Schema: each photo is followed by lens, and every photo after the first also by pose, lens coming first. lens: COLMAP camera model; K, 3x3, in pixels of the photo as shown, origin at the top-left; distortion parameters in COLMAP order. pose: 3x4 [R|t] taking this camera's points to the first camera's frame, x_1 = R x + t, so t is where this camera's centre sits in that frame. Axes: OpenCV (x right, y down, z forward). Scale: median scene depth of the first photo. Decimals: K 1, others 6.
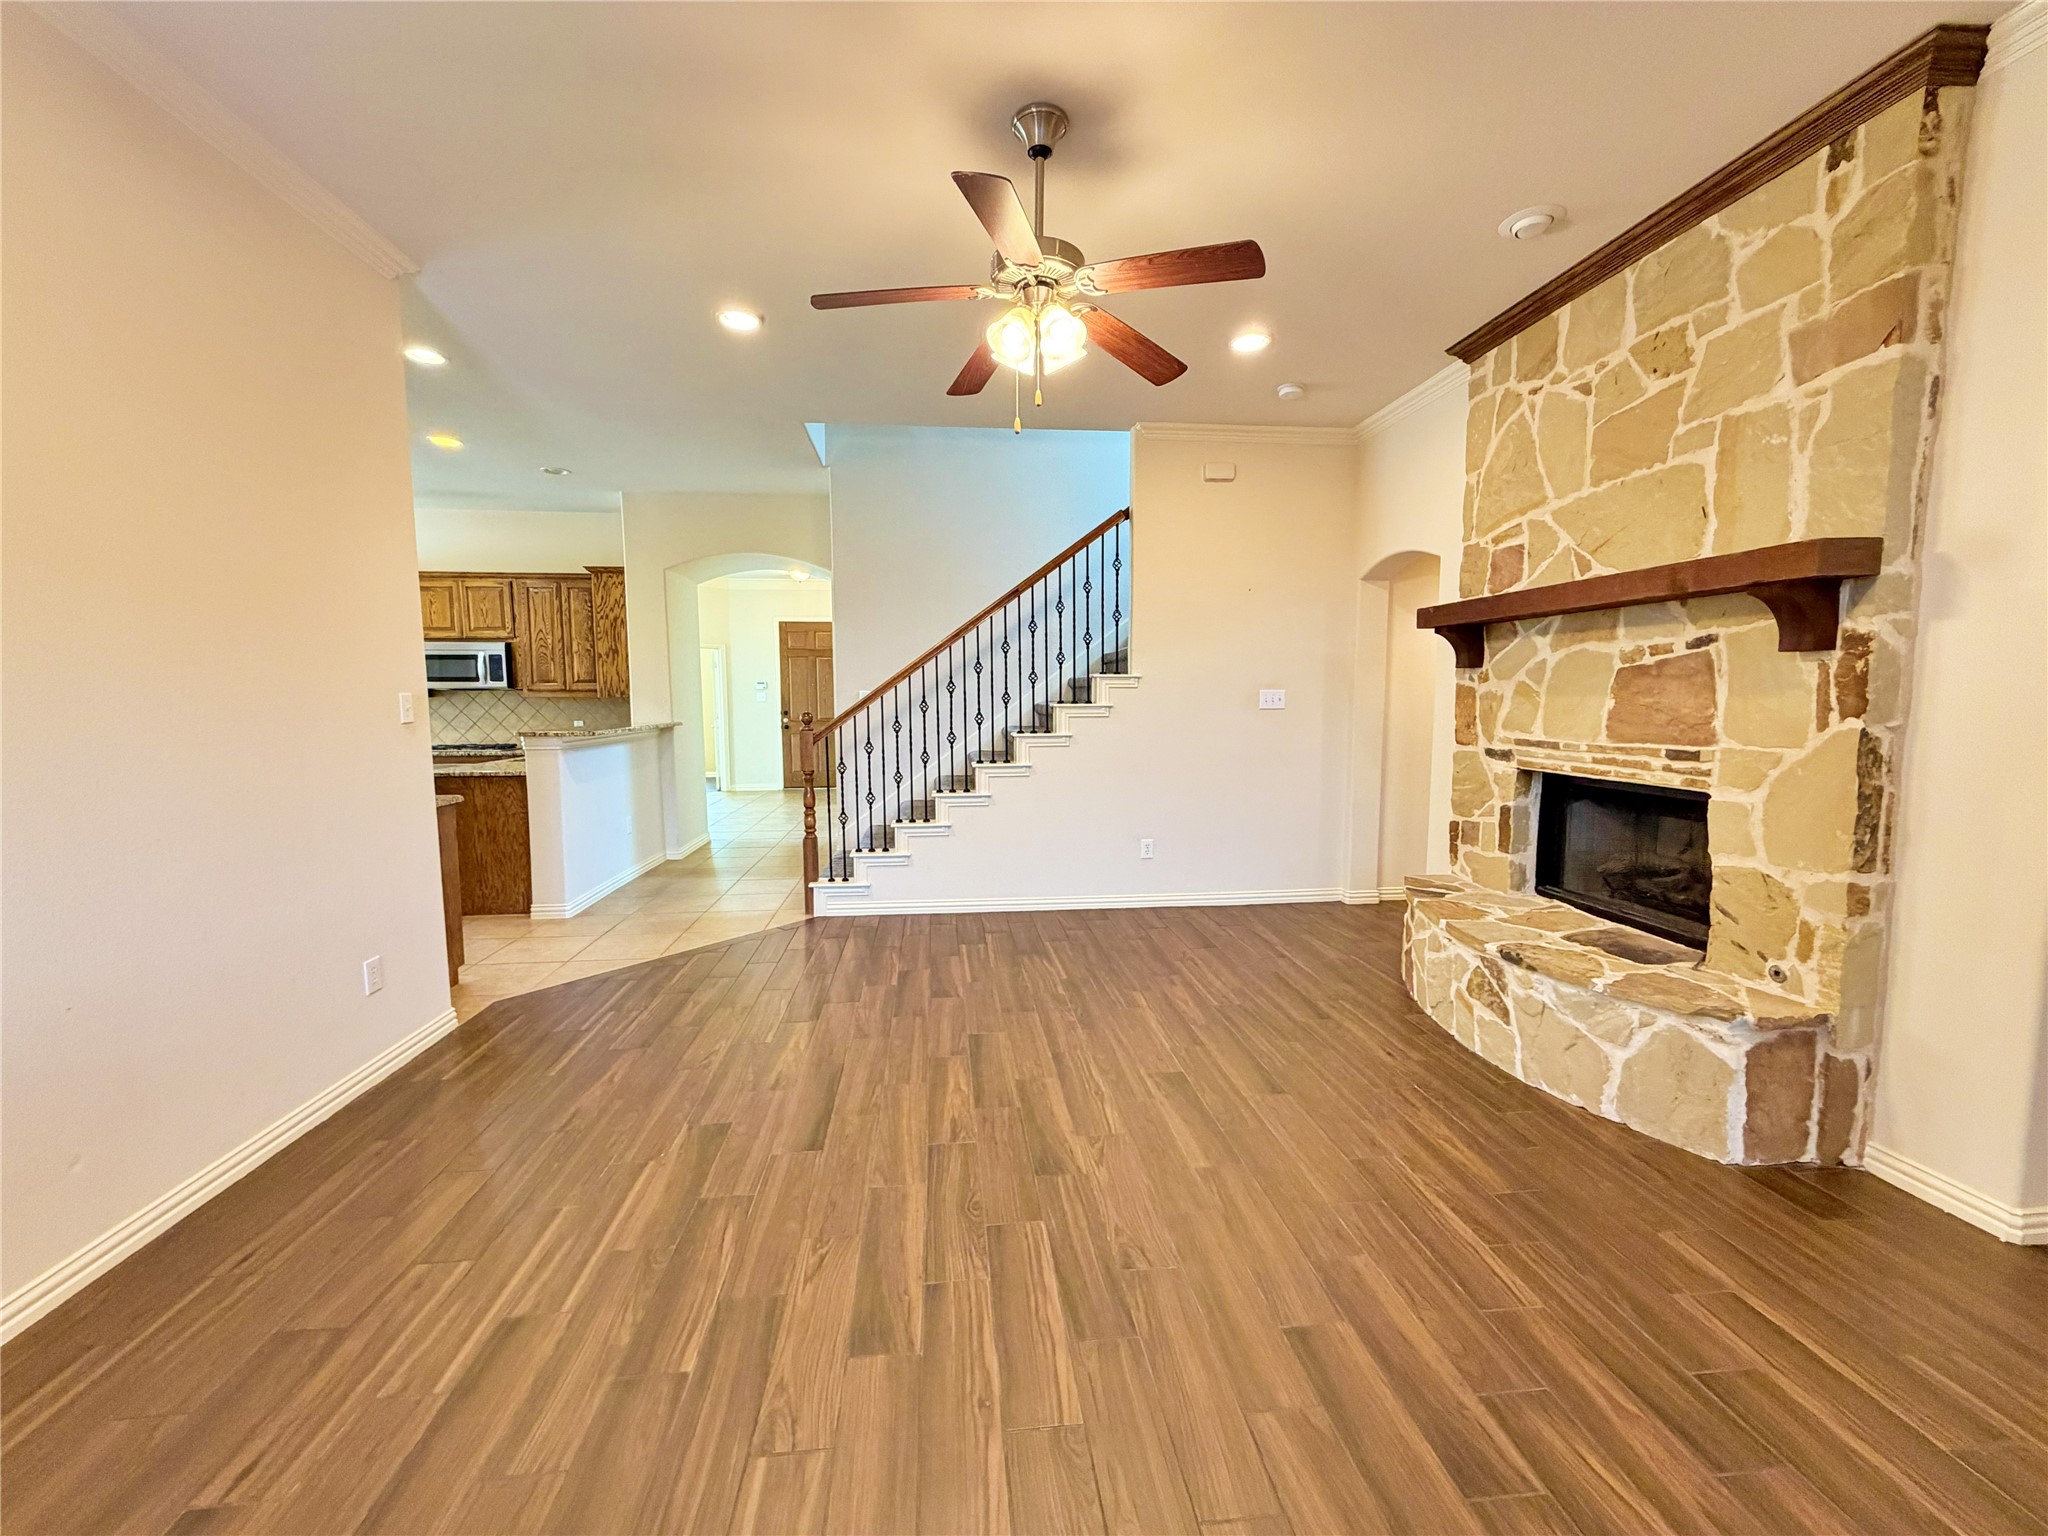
lens RADIAL K [[815.7, 0, 1018.0], [0, 815.7, 771.3], [0, 0, 1]] dist [-0.000135, 0.000173]
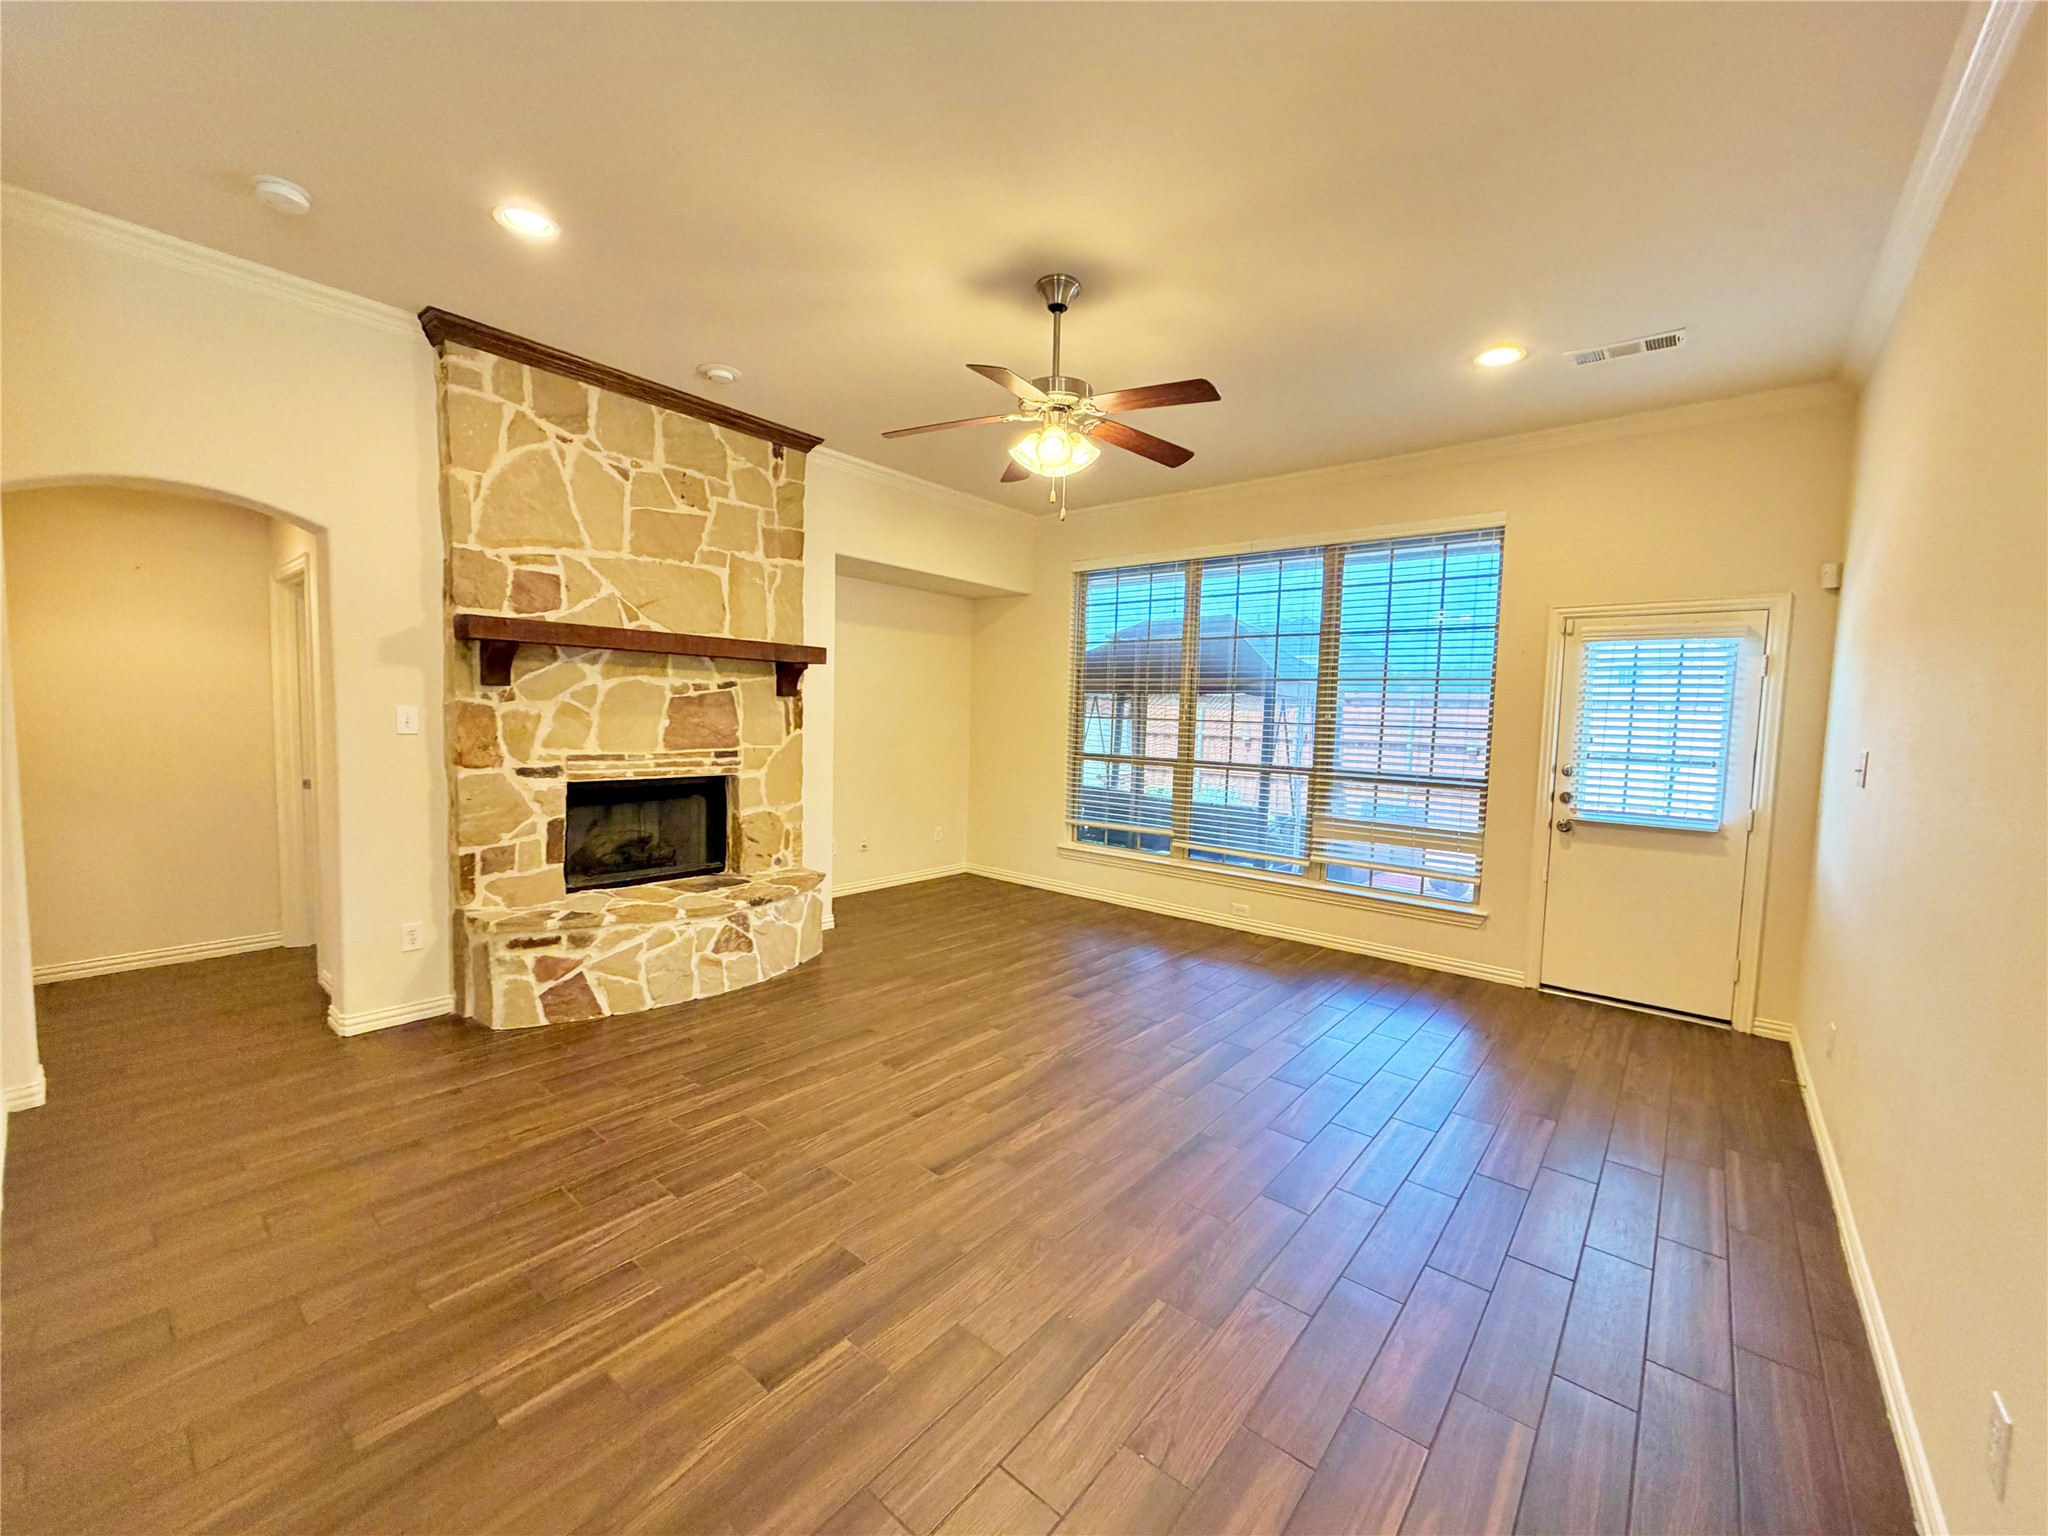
lens RADIAL K [[815.7, 0, 1018.0], [0, 815.7, 771.3], [0, 0, 1]] dist [-0.000135, 0.000173]
pose [[-0.695393, -0.068748, 0.715334, -0.679141], [0.042231, 0.989784, 0.136178, -0.164084], [-0.717388, 0.124906, -0.685385, 1.527672]]
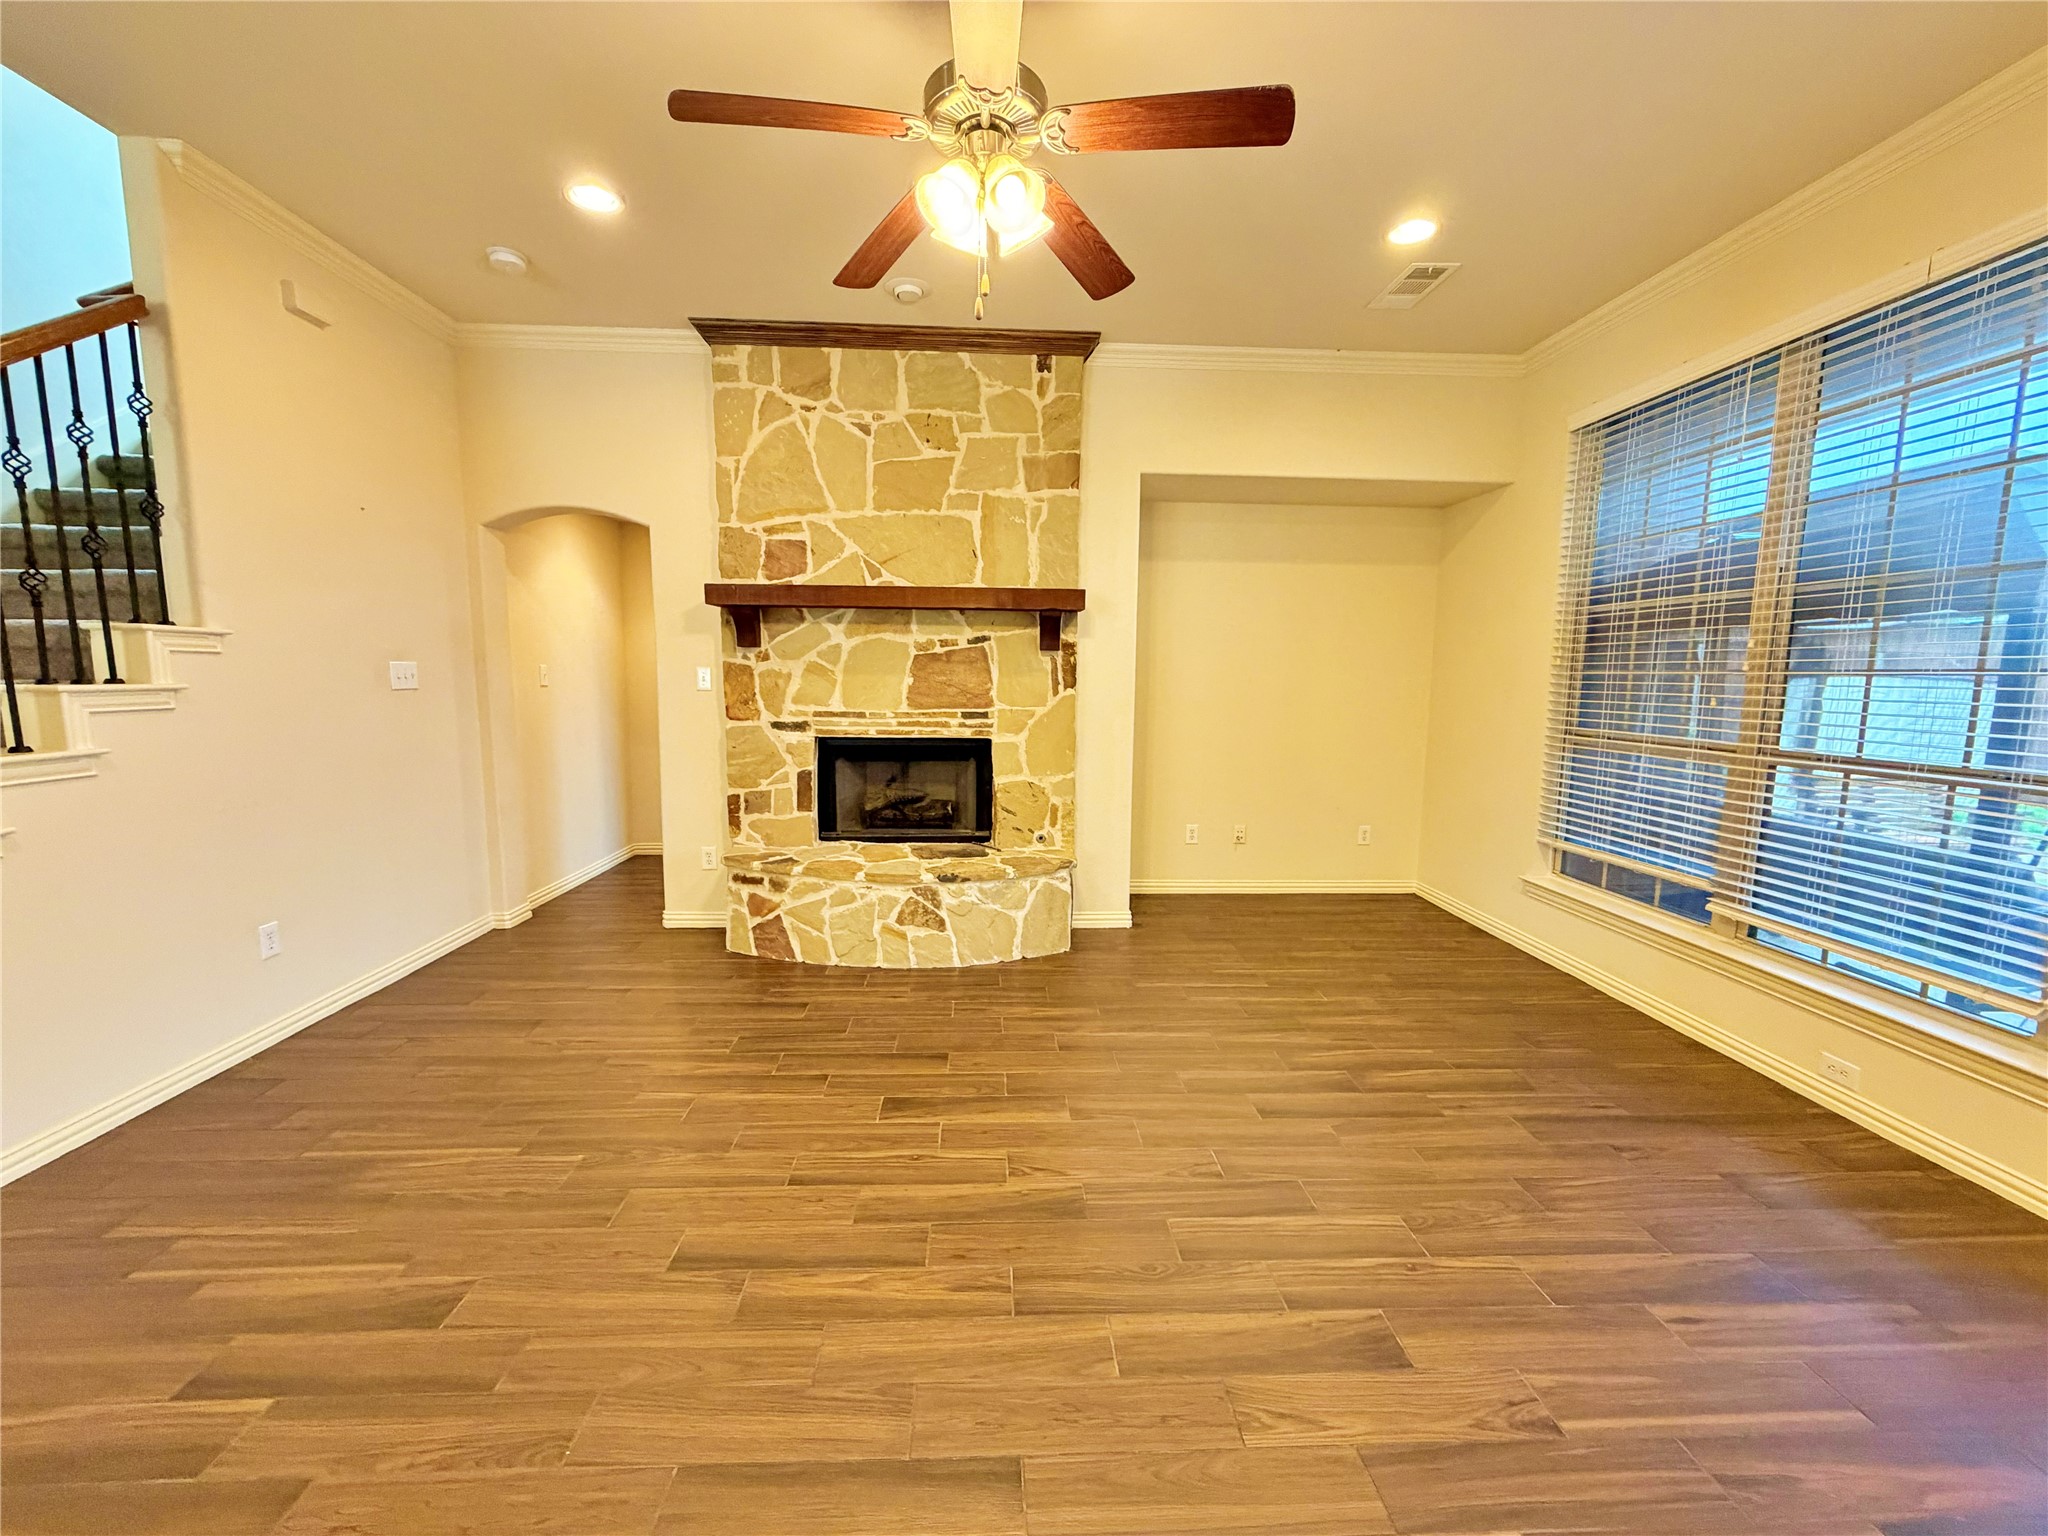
lens RADIAL K [[815.7, 0, 1018.0], [0, 815.7, 771.3], [0, 0, 1]] dist [-0.000135, 0.000173]
pose [[0.058503, -0.115976, 0.991528, -0.611552], [0.083417, 0.990323, 0.110913, -0.069279], [-0.994796, 0.076222, 0.067611, 0.742726]]
